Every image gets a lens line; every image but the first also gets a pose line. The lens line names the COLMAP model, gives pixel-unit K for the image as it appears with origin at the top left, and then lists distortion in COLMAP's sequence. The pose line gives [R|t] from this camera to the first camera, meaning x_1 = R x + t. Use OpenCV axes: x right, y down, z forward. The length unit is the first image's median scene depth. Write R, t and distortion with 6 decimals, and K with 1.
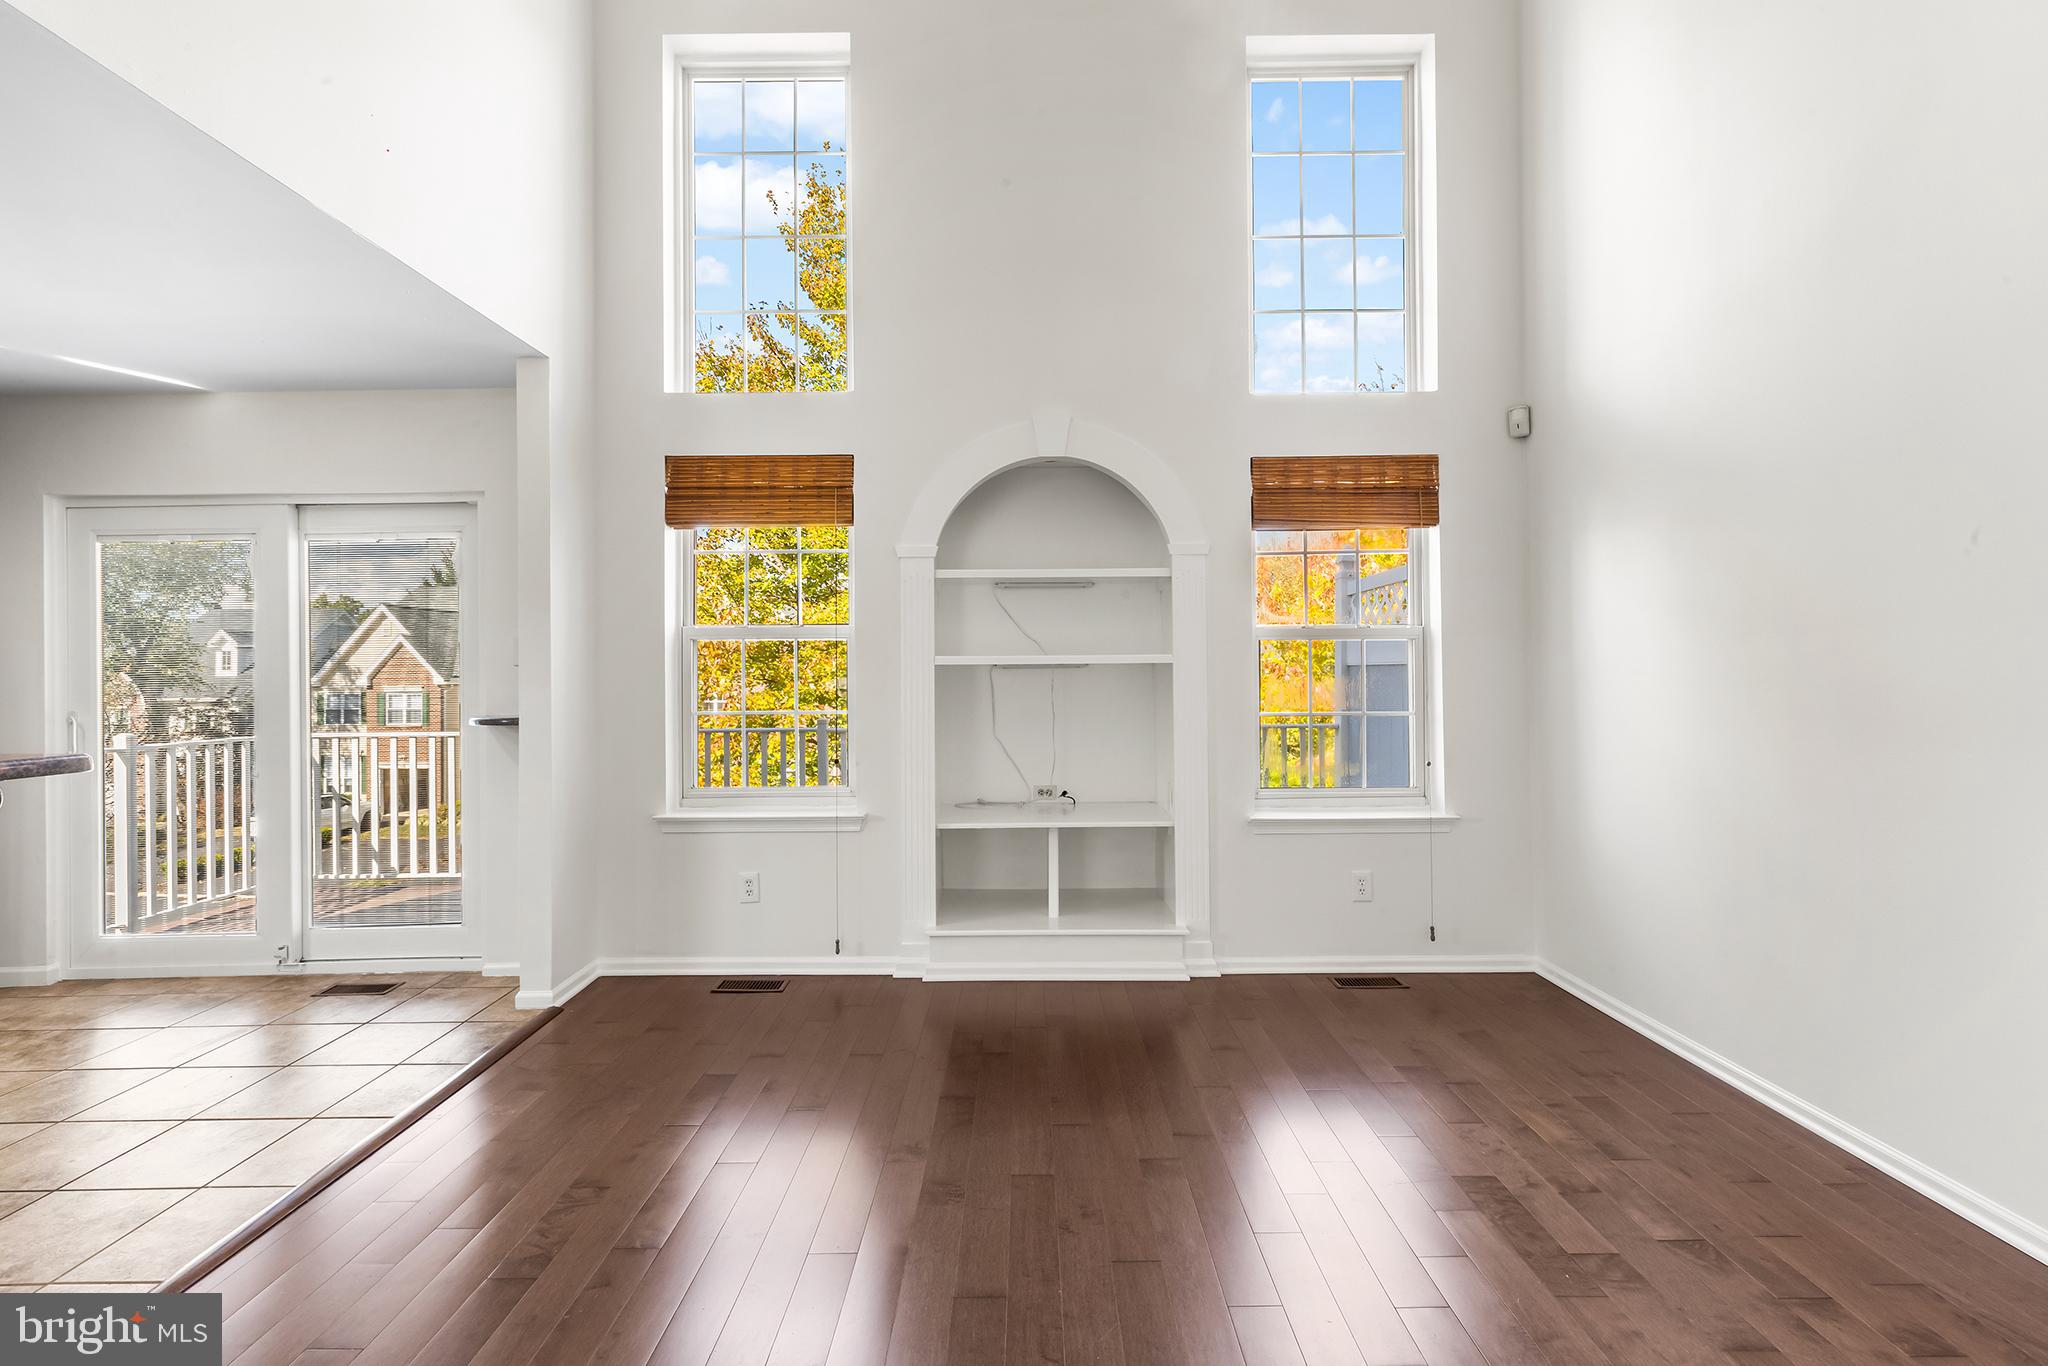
lens RADIAL K [[920.5, 0, 1036.2], [0, 920.5, 670.5], [0, 0, 1]] dist [0.001871, 0.000033]
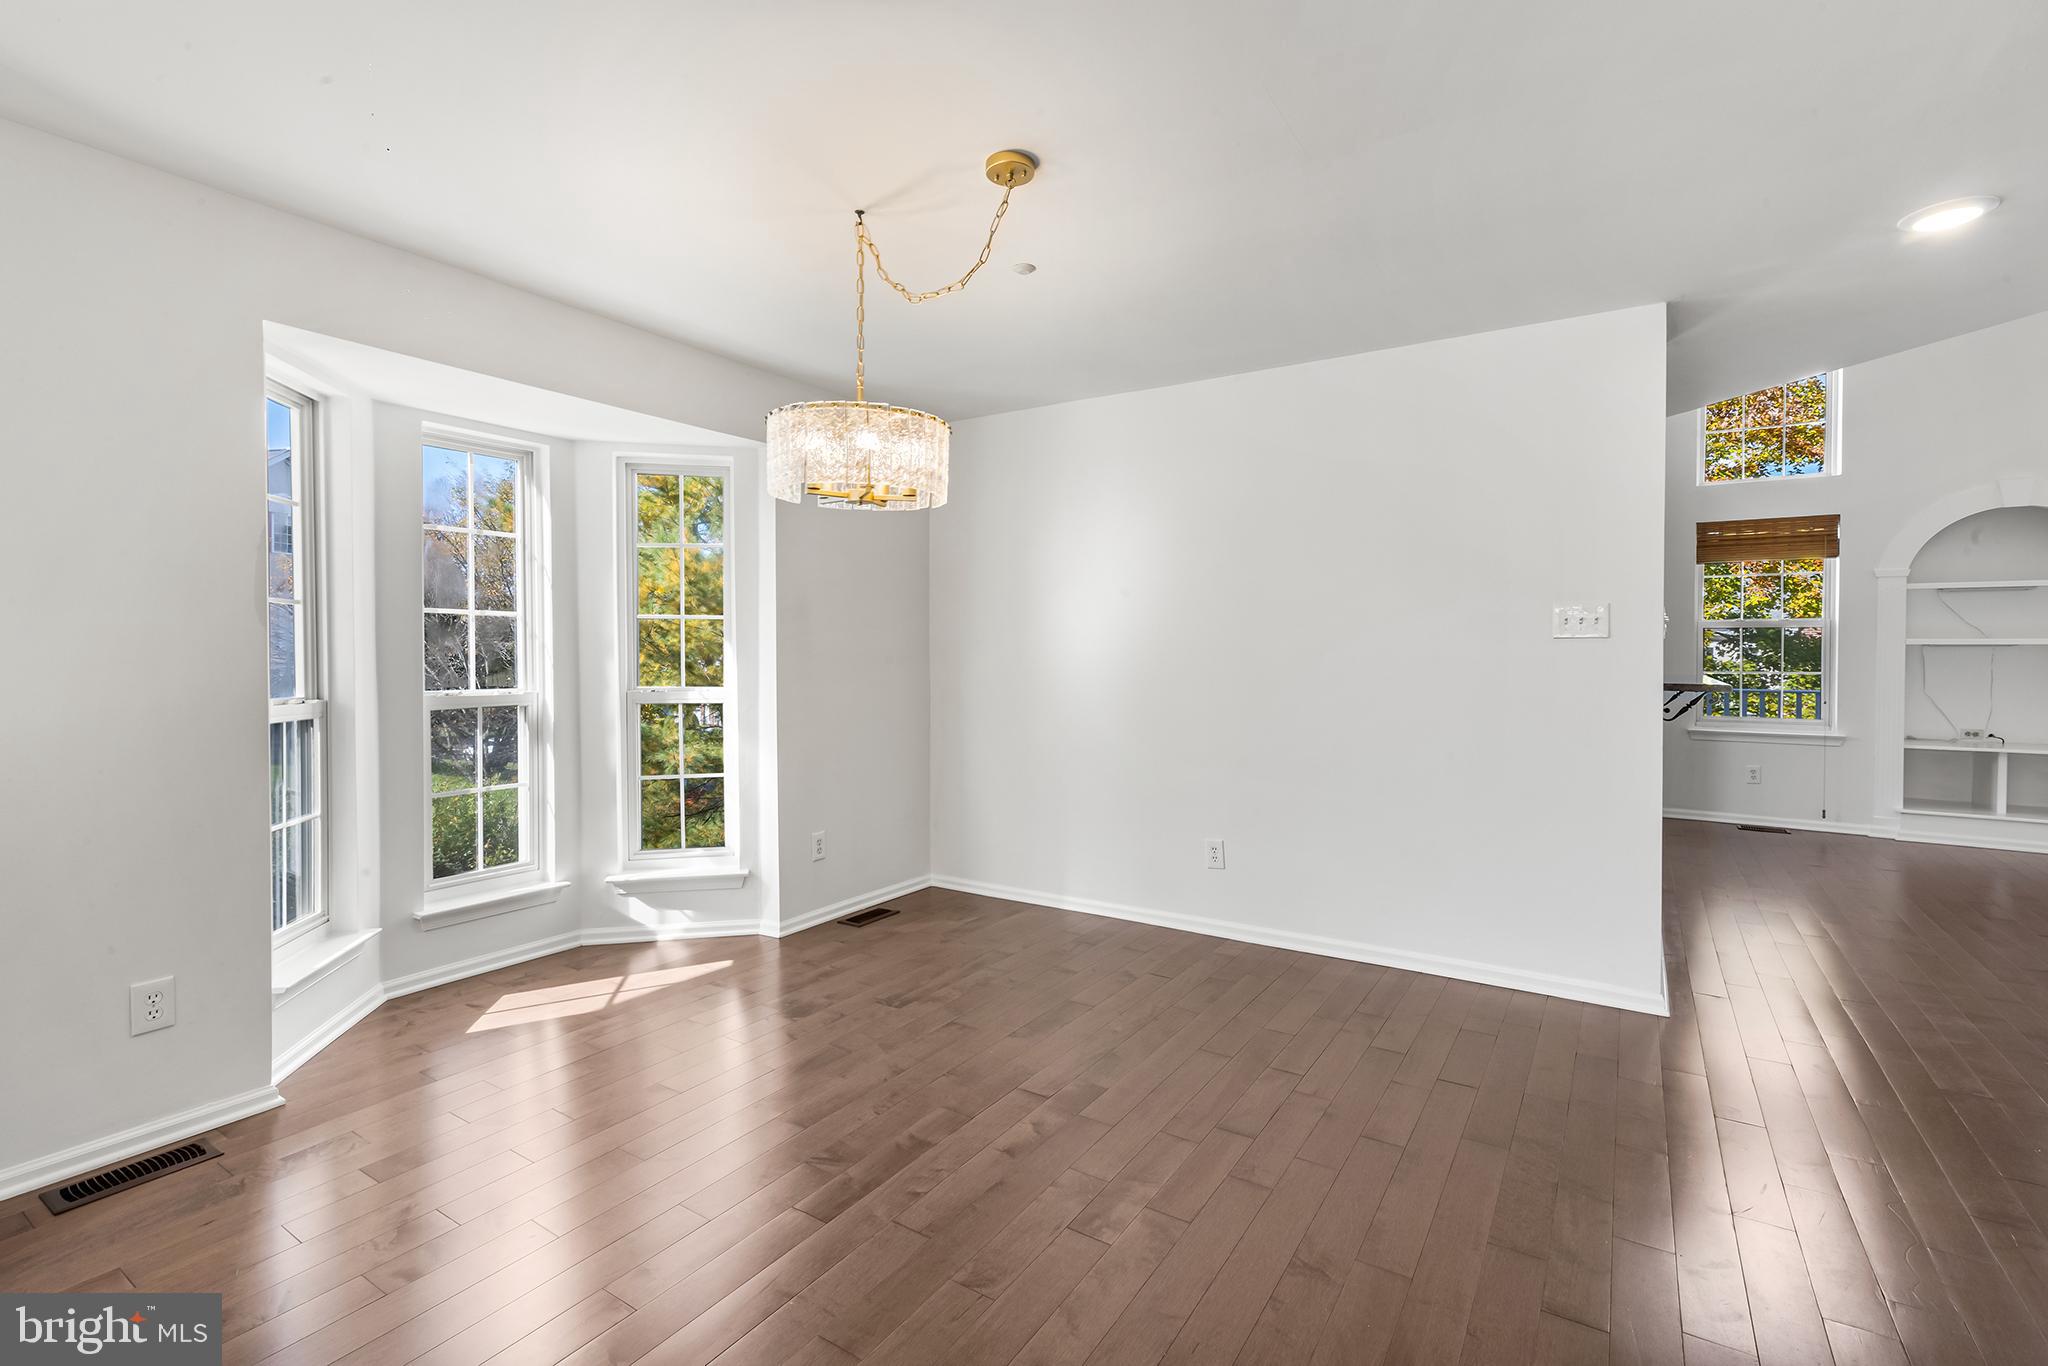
lens RADIAL K [[920.5, 0, 1024.3], [0, 920.5, 668.1], [0, 0, 1]] dist [0.001871, 0.000033]
pose [[0.837835, 0.018605, -0.545606, -0.511183], [-0.004990, 0.999638, 0.026425, 0.000522], [0.545901, -0.019417, 0.837625, -1.147460]]
